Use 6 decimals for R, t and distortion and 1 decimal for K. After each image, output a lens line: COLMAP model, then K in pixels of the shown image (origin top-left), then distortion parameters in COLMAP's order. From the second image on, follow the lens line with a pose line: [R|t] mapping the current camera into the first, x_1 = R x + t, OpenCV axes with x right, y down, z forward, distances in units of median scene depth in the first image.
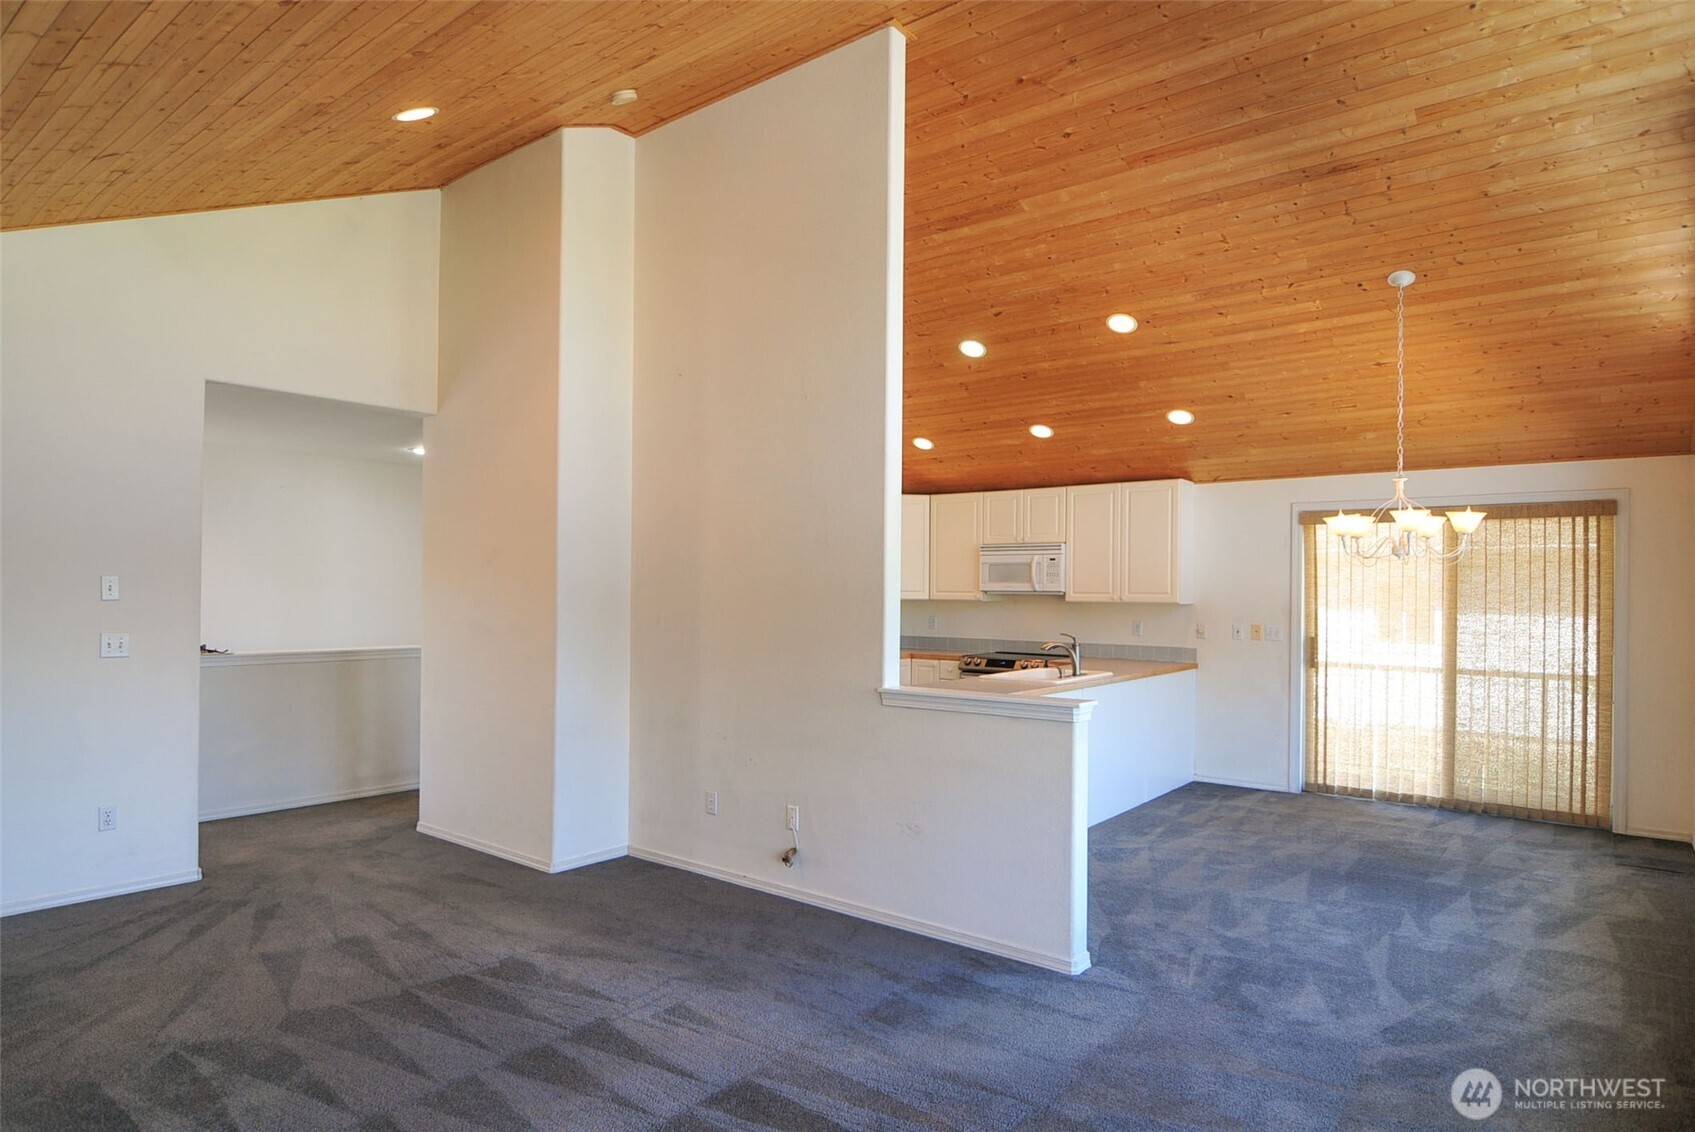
lens RADIAL K [[933.3, 0, 831.9], [0, 933.3, 589.7], [0, 0, 1]] dist [-0.019497, -0.002034]
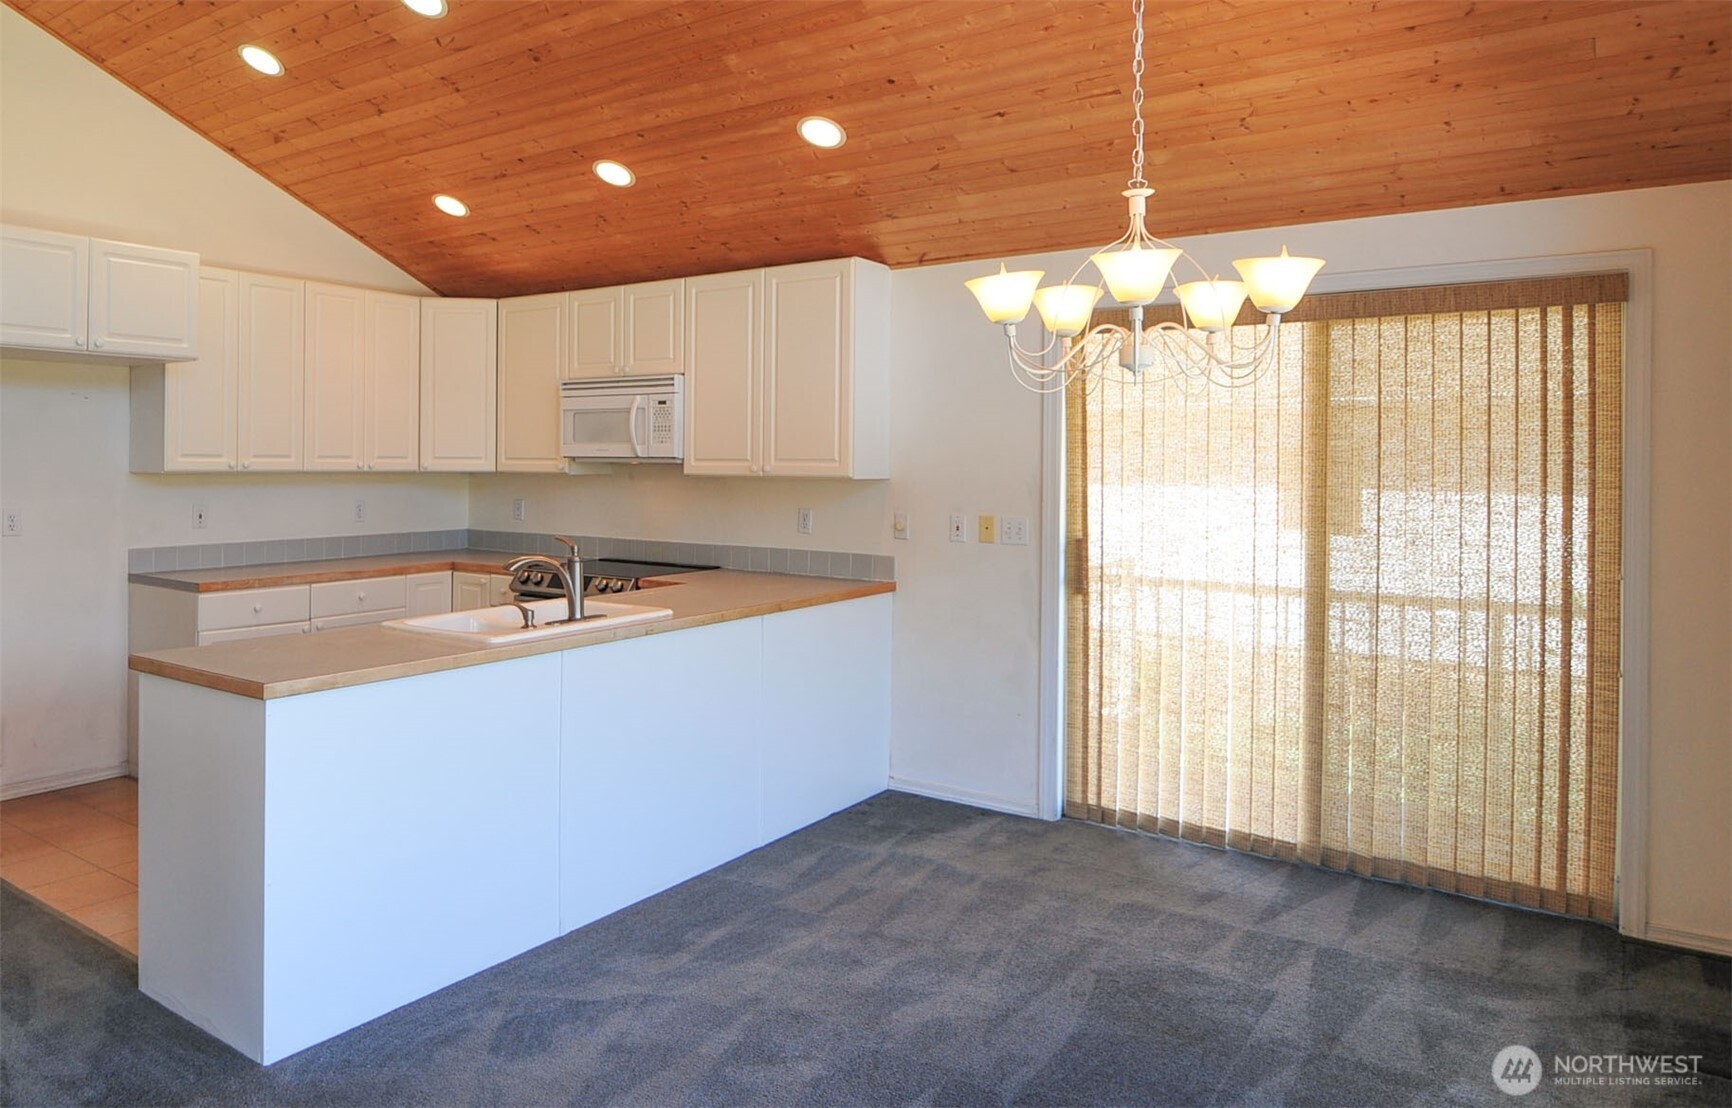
lens RADIAL K [[1113.9, 0, 714.6], [0, 1113.9, 461.1], [0, 0, 1]] dist [-0.008441, -0.007027]
pose [[0.999681, -0.001194, 0.025239, 0.307356], [0.001170, 0.999999, 0.000976, 0.004255], [-0.025240, -0.000946, 0.999681, 0.370570]]
